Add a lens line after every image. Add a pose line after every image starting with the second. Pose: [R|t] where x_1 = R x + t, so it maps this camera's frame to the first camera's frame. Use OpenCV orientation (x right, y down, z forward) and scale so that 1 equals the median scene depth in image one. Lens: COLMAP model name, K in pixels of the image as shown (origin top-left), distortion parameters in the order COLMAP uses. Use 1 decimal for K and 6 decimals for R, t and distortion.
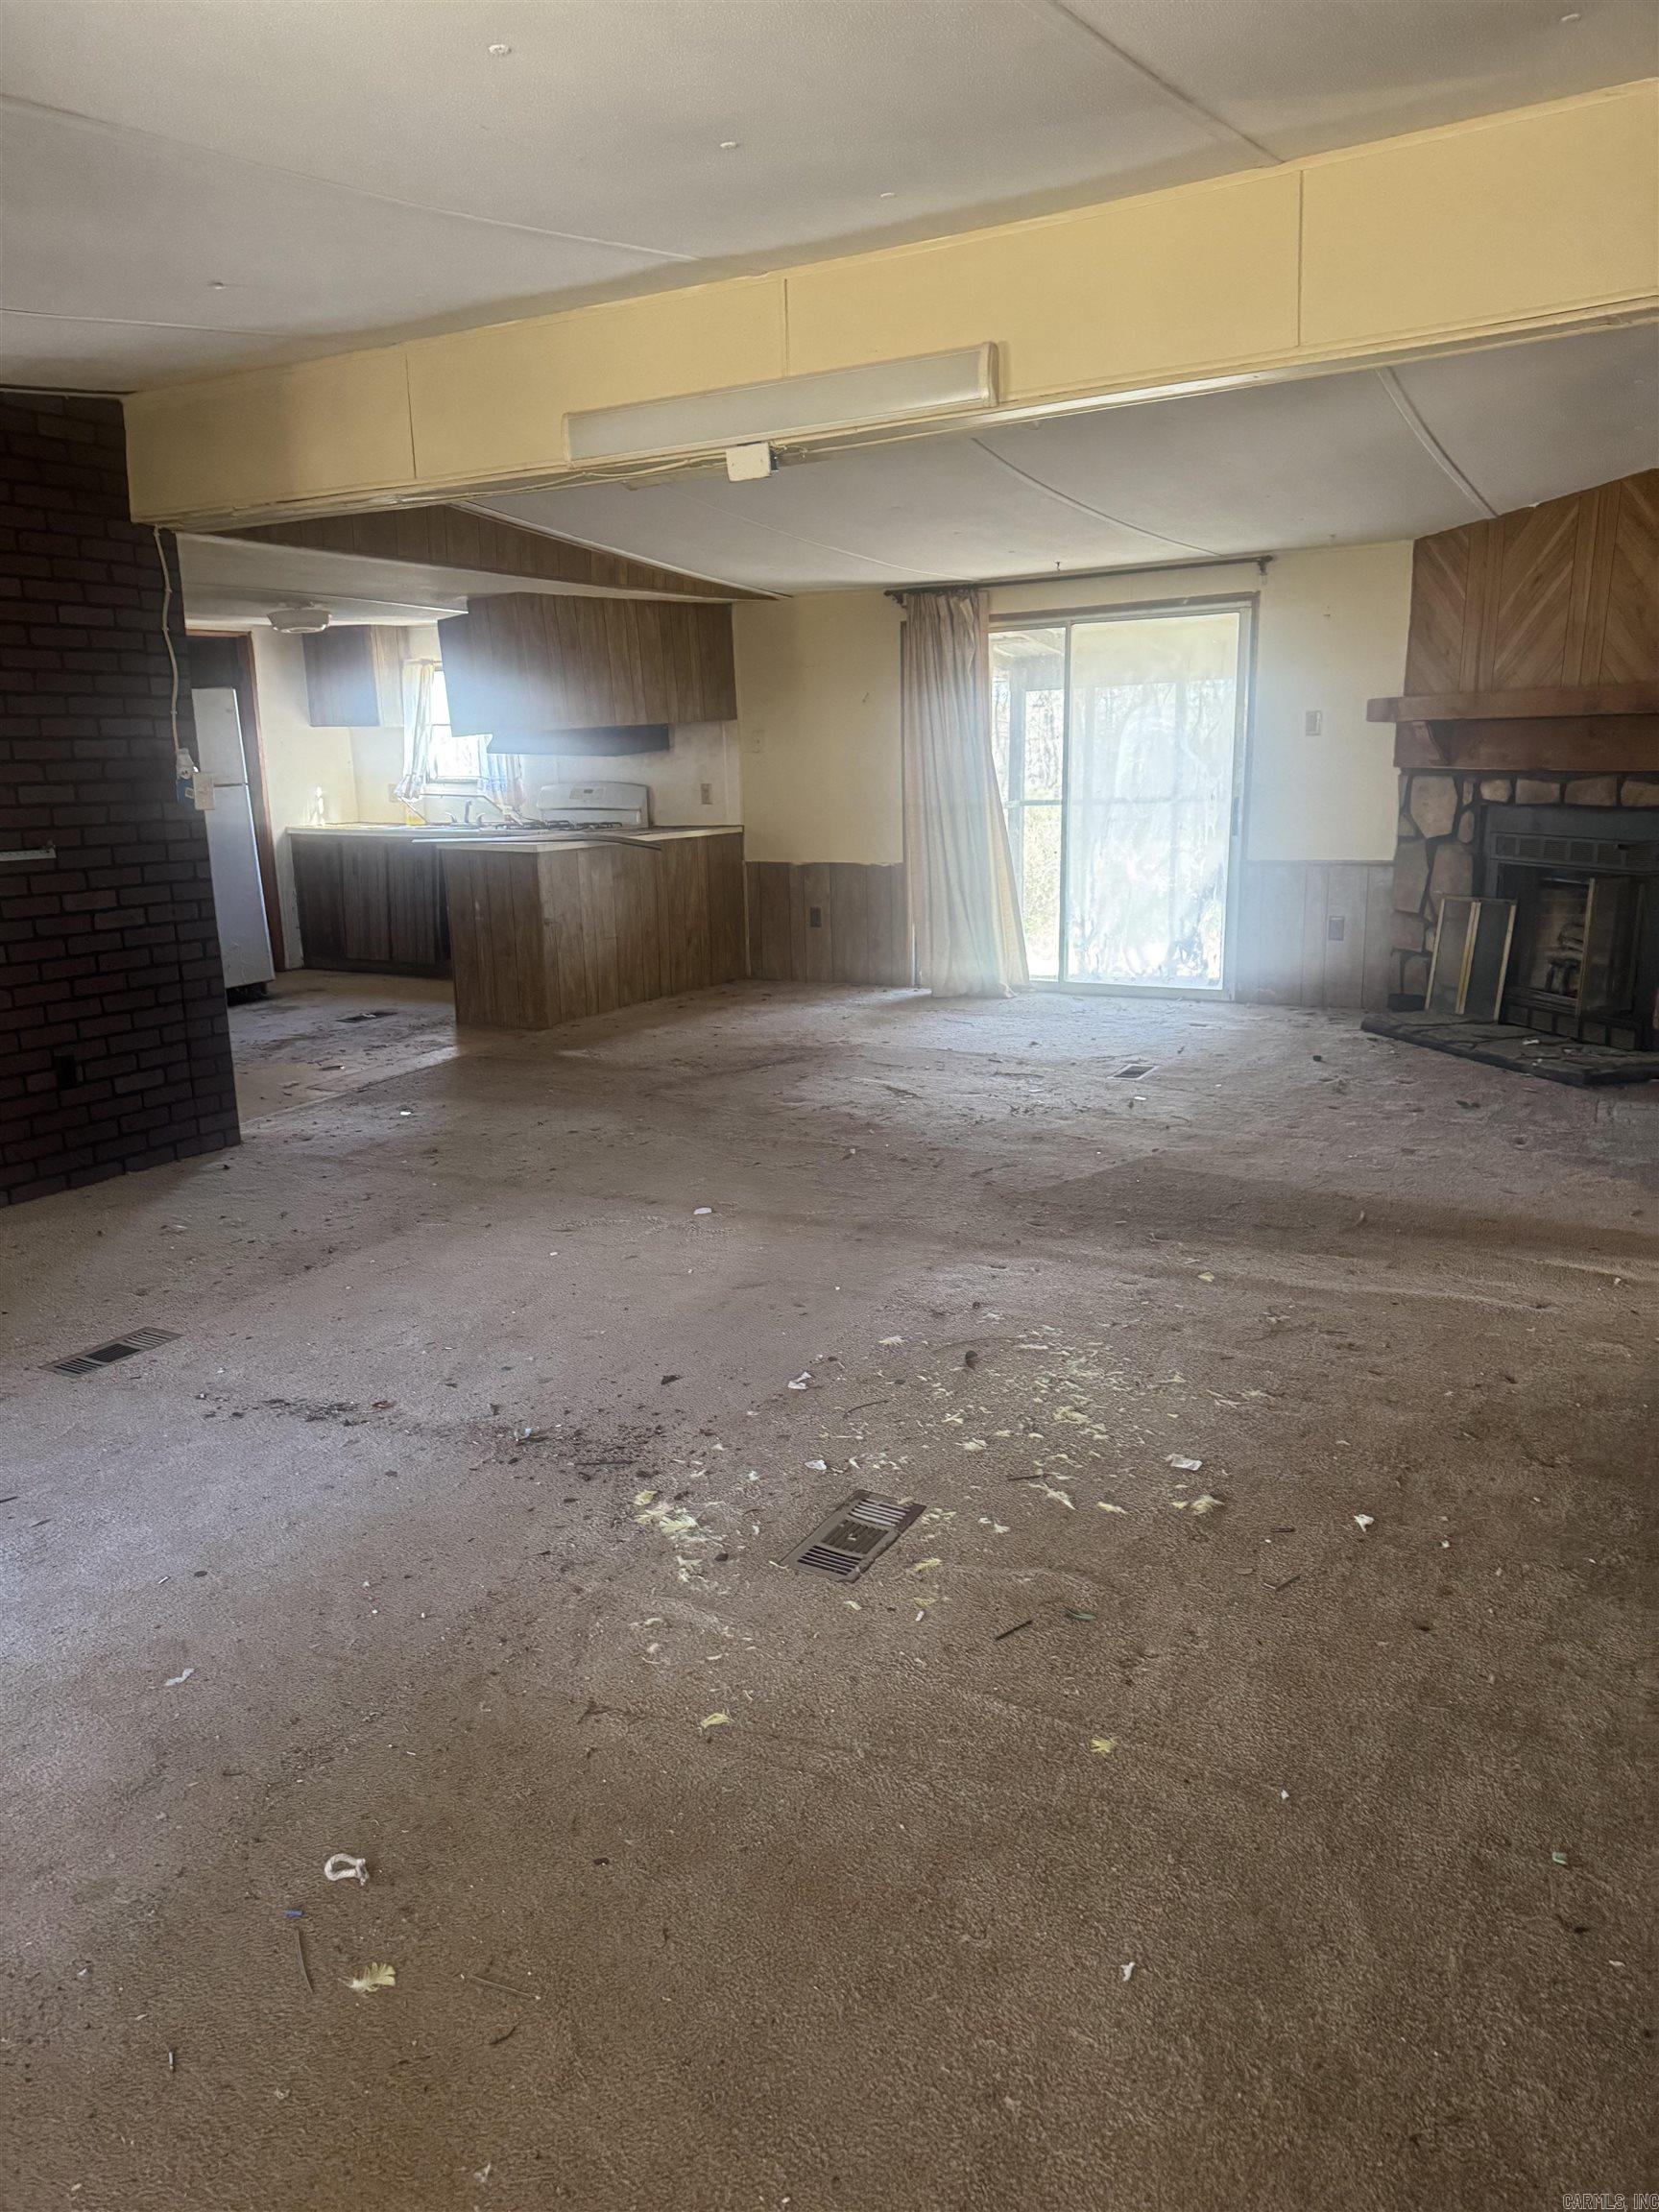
lens RADIAL K [[1571.1, 0, 815.9], [0, 1571.1, 1103.3], [0, 0, 1]] dist [0.075148, -0.080846]
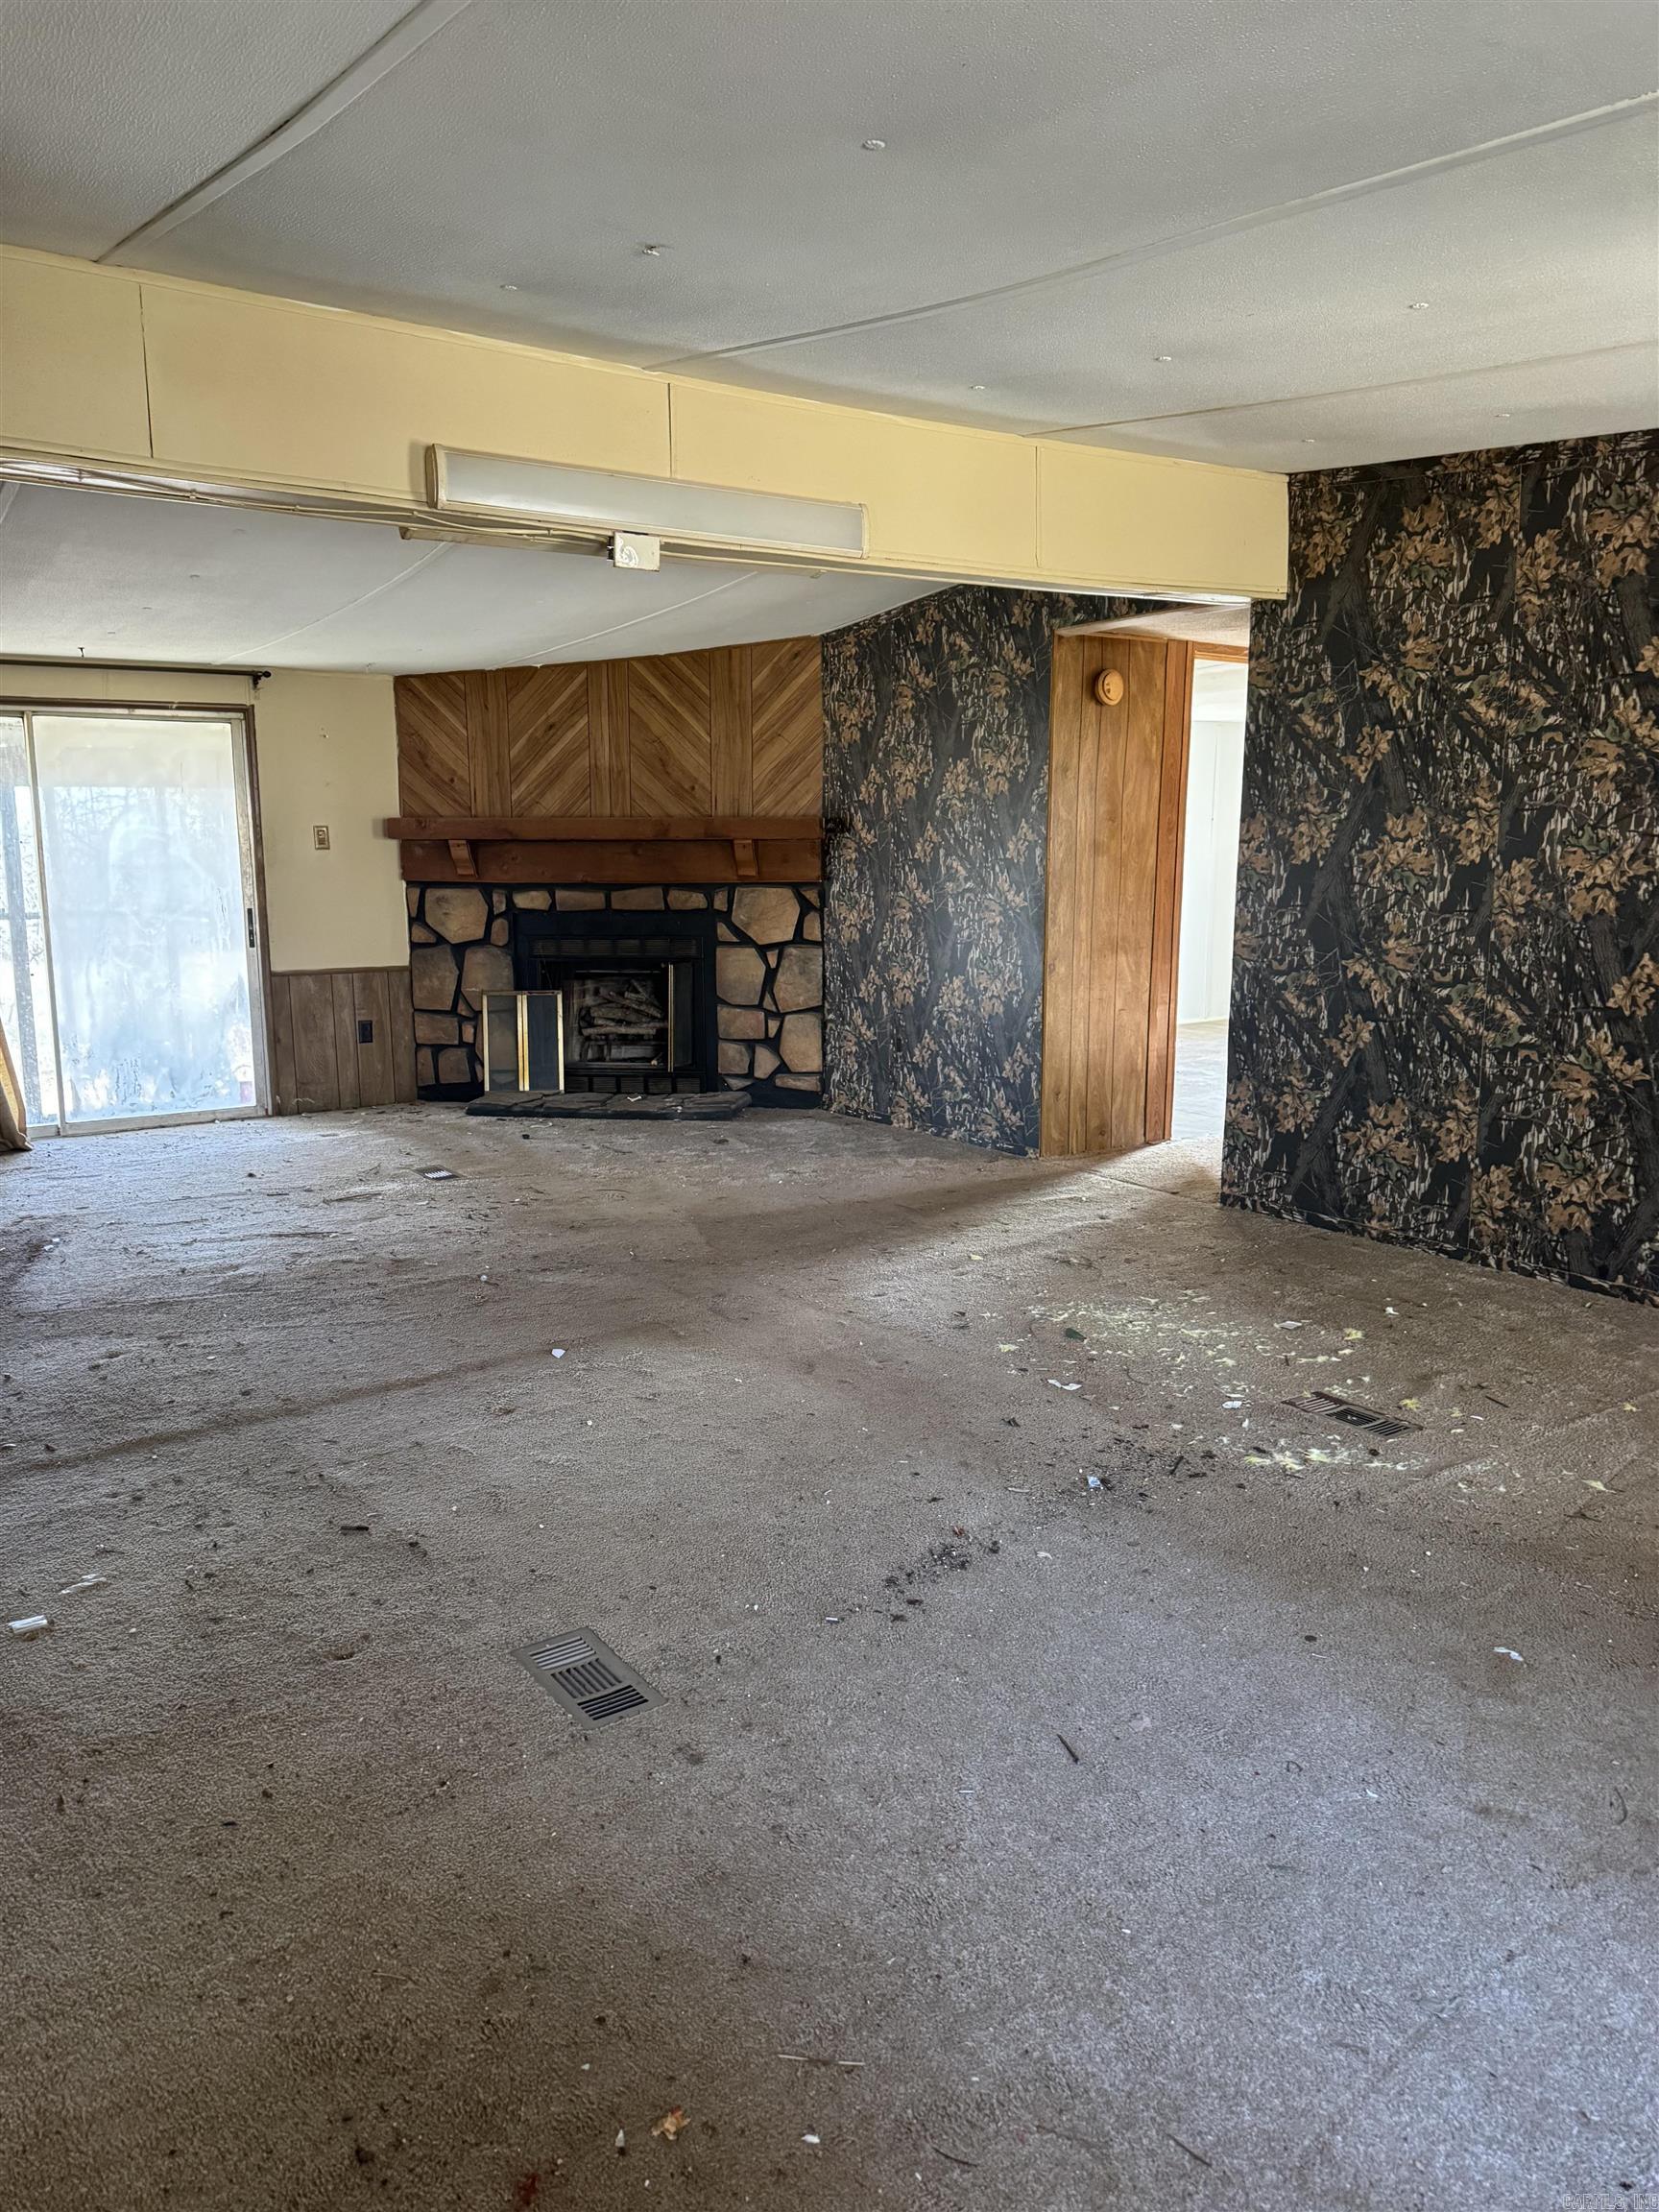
lens RADIAL K [[1571.1, 0, 821.5], [0, 1571.1, 1123.3], [0, 0, 1]] dist [0.075148, -0.080846]
pose [[0.415369, -0.134083, 0.899717, -0.548801], [0.197255, 0.978819, 0.054805, -0.053907], [-0.888009, 0.154710, 0.433019, 0.317005]]
